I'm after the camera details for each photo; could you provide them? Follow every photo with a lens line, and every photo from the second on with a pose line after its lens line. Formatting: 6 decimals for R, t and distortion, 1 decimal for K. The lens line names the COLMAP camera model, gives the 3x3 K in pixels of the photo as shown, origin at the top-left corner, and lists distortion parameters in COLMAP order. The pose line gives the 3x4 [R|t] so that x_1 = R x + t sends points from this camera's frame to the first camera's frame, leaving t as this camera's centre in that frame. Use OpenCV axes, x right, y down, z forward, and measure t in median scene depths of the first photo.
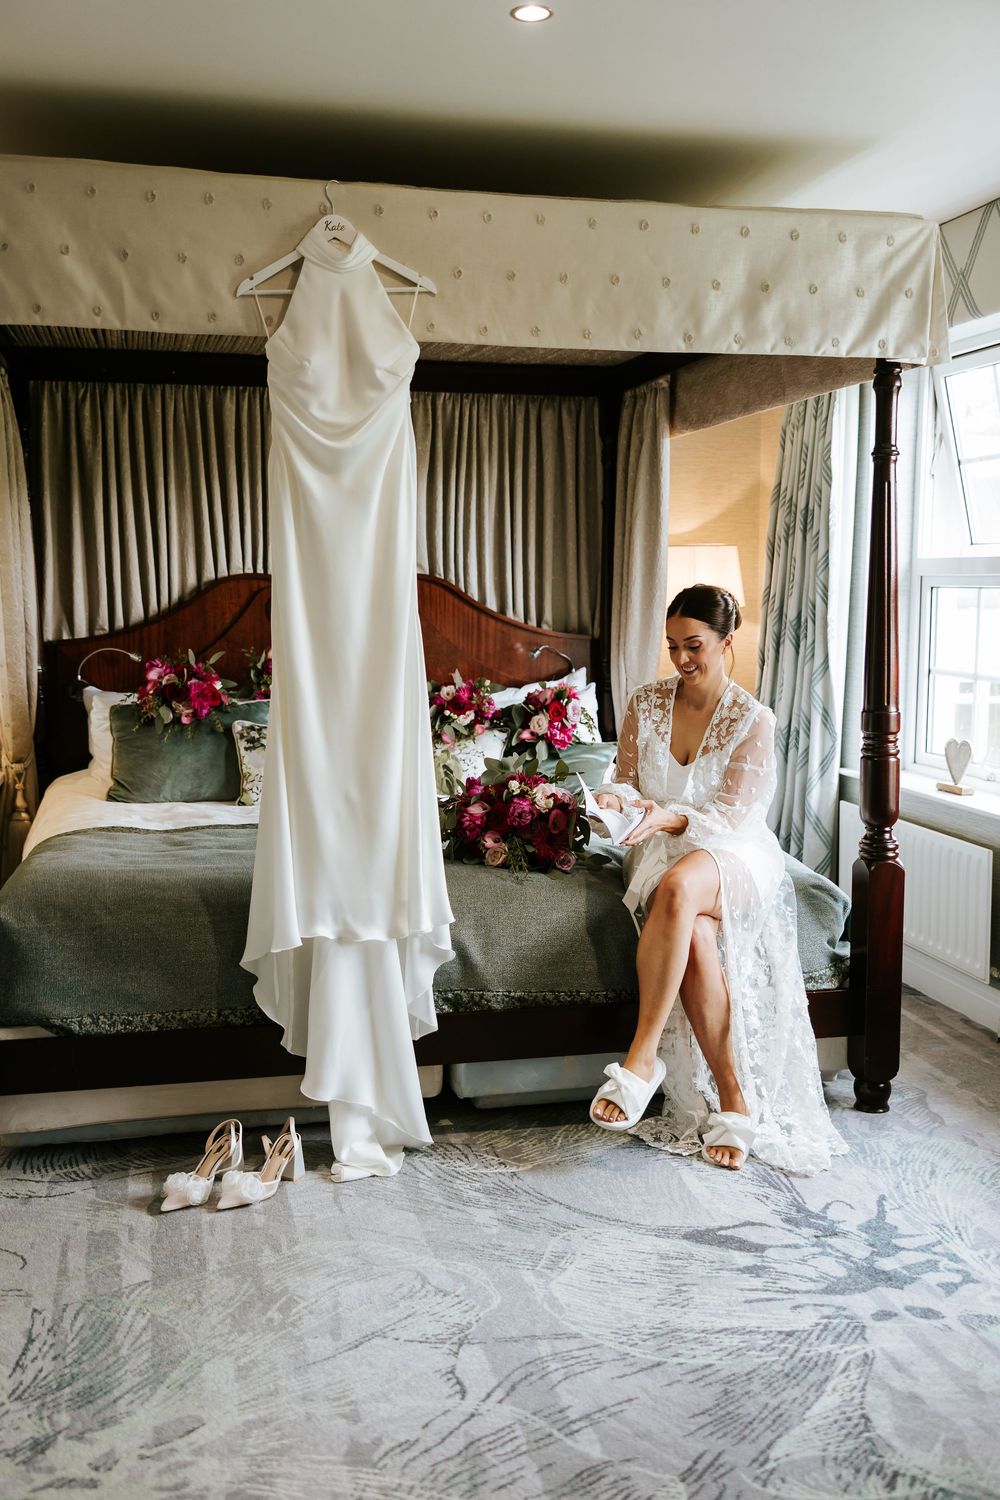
lens RADIAL K [[1453.5, 0, 495.2], [0, 1453.5, 749.4], [0, 0, 1]] dist [0.004304, 0.000000]
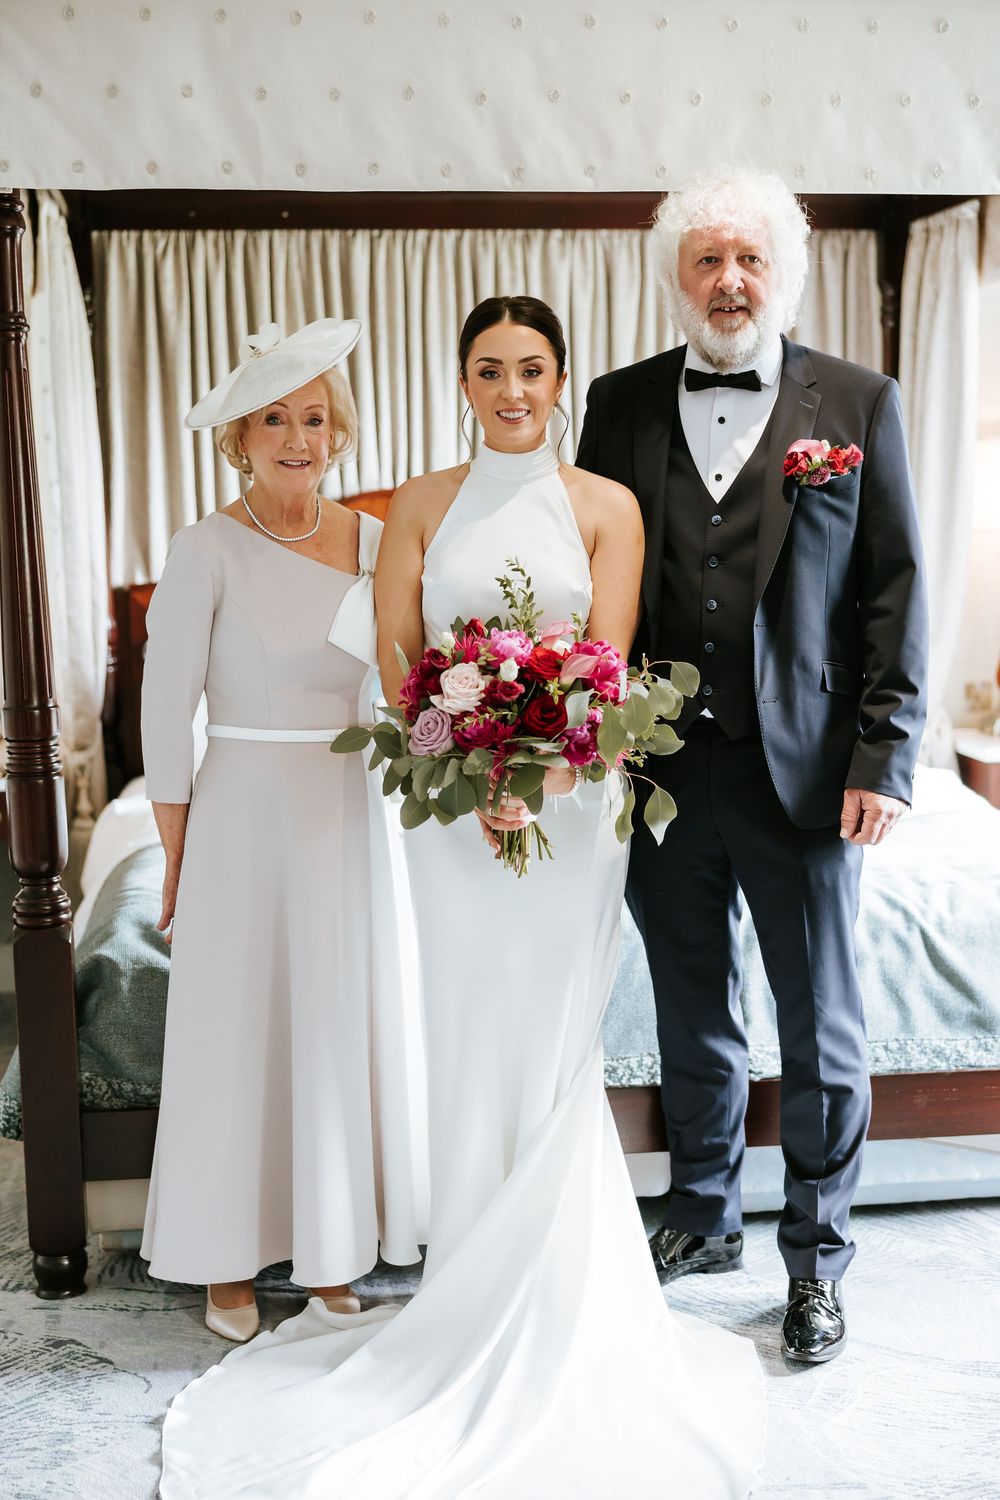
lens RADIAL K [[2194.6, 0, 504.5], [0, 2194.6, 752.0], [0, 0, 1]] dist [-0.027910, 0.000000]
pose [[0.995663, -0.003398, -0.092976, -0.016703], [0.004316, 0.999944, 0.009671, -0.000444], [0.092938, -0.010030, 0.995621, -0.129195]]
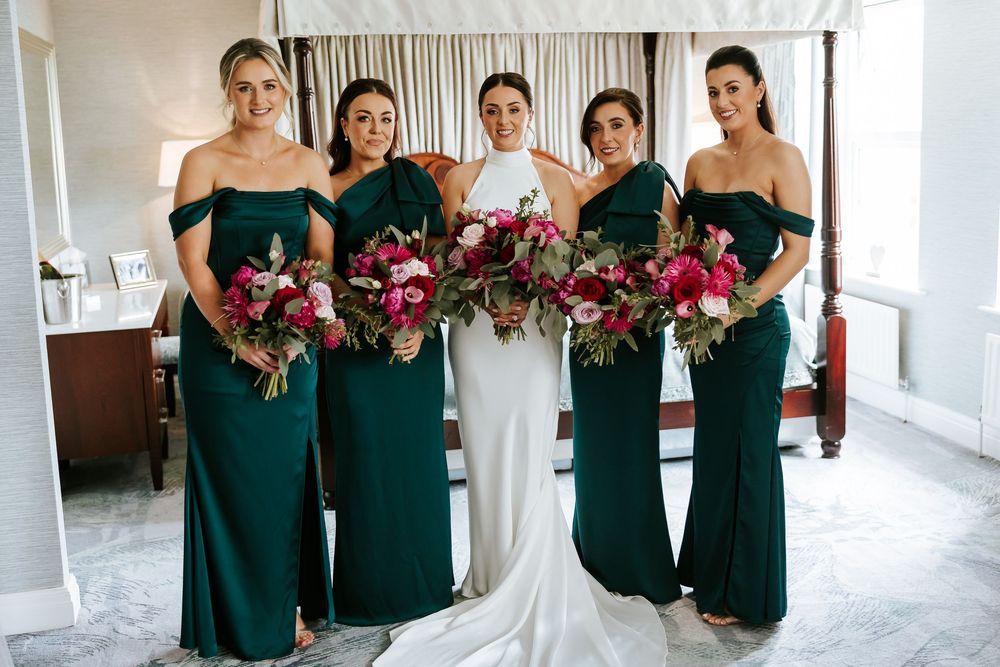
lens RADIAL K [[1169.8, 0, 536.1], [0, 1169.8, 316.9], [0, 0, 1]] dist [-0.022656, 0.000000]
pose [[0.999275, -0.034542, 0.016033, -0.119125], [0.033776, 0.998378, 0.045828, 0.002353], [-0.017590, -0.045254, 0.998821, -0.414160]]
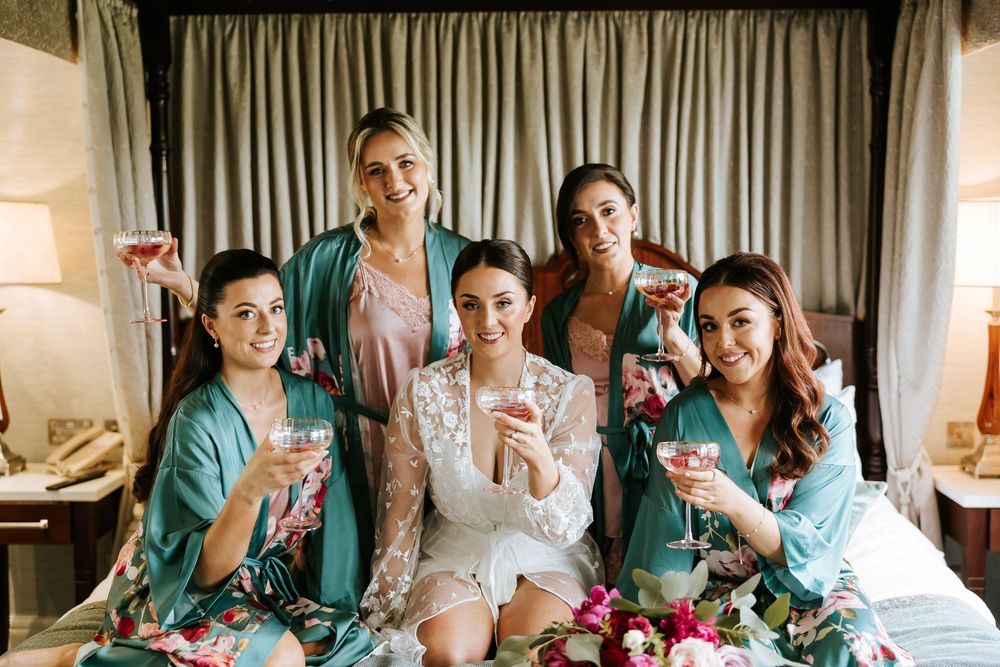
lens RADIAL K [[1278.6, 0, 480.1], [0, 1278.6, 322.3], [0, 0, 1]] dist [-0.011561, 0.000000]
pose [[0.967508, 0.016951, -0.252270, 0.076300], [-0.025975, 0.999135, -0.032487, -0.080957], [0.251501, 0.037984, 0.967111, 0.494983]]
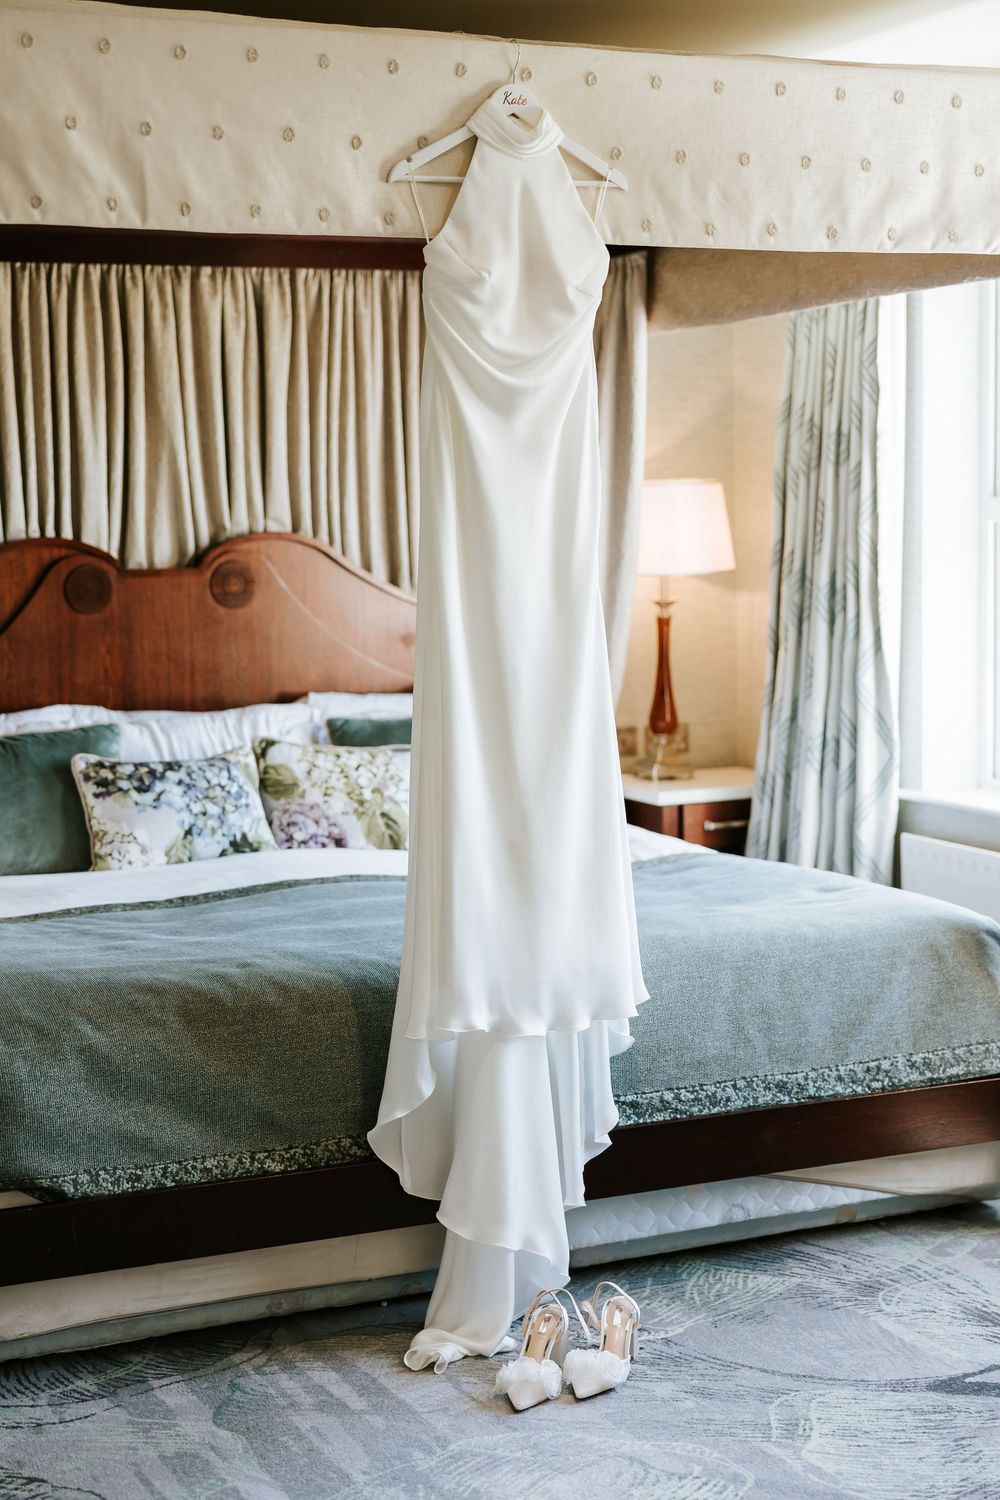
lens RADIAL K [[2360.1, 0, 490.5], [0, 2360.1, 735.4], [0, 0, 1]] dist [-0.028242, 0.000000]
pose [[0.980794, -0.038206, 0.191267, -0.279521], [0.042235, 0.998962, -0.017033, -0.003314], [-0.190418, 0.024784, 0.981390, -0.173830]]
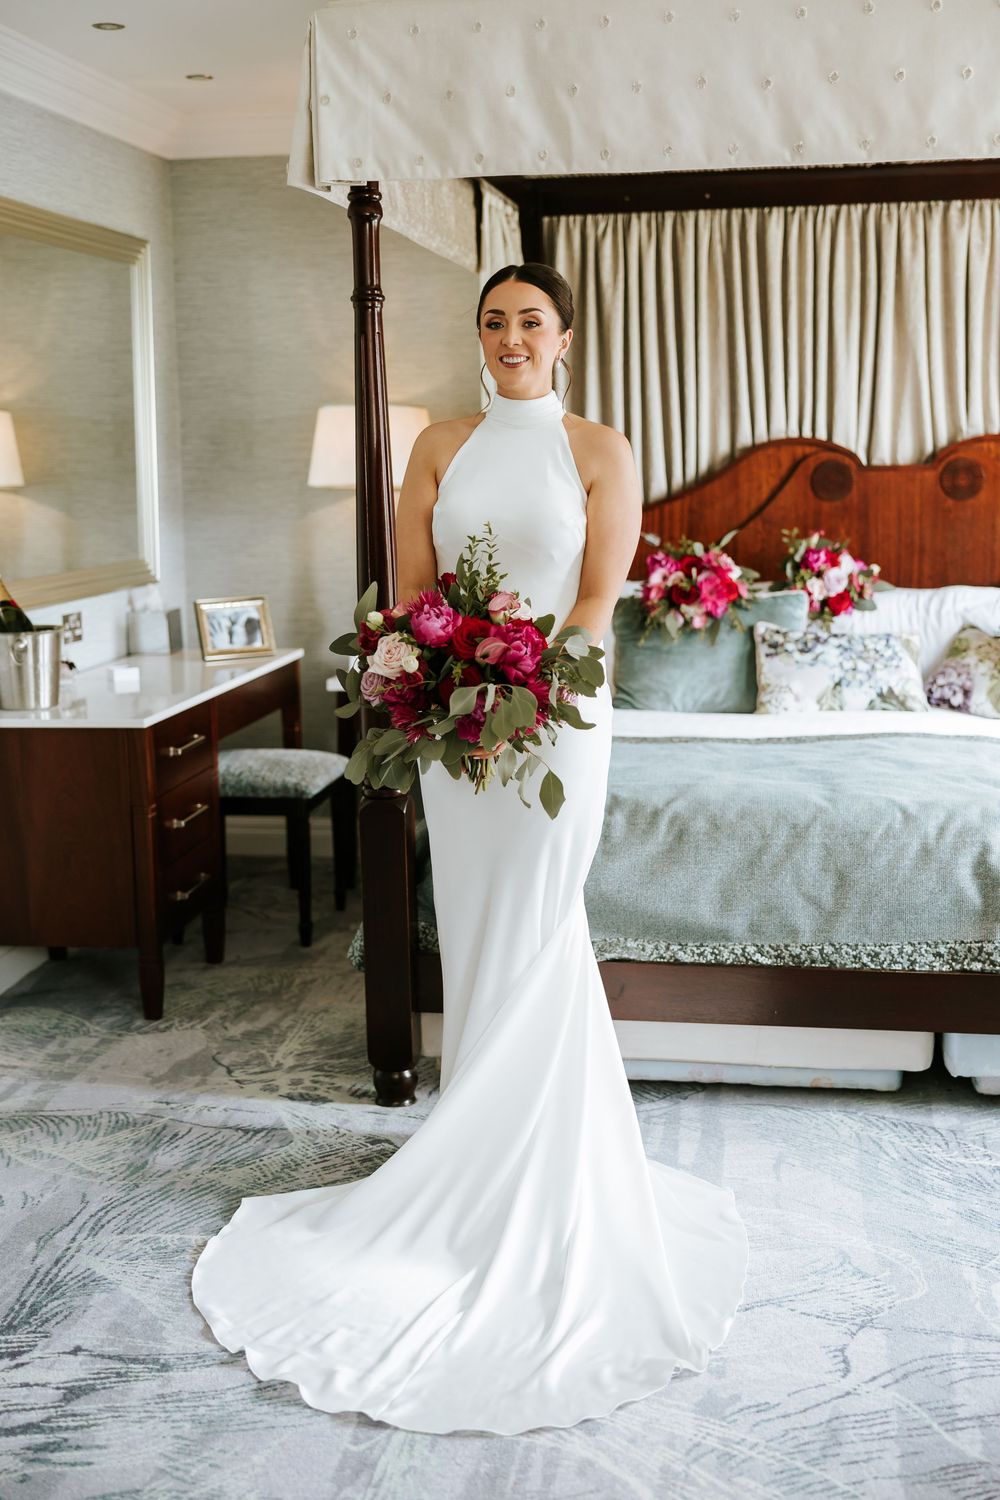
lens RADIAL K [[1917.9, 0, 469.9], [0, 1917.9, 741.3], [0, 0, 1]] dist [-0.011561, 0.000000]
pose [[0.921596, 0.043659, -0.385687, 0.137336], [-0.027476, 0.998499, 0.047375, 0.005340], [0.387177, -0.033063, 0.921412, -0.107186]]
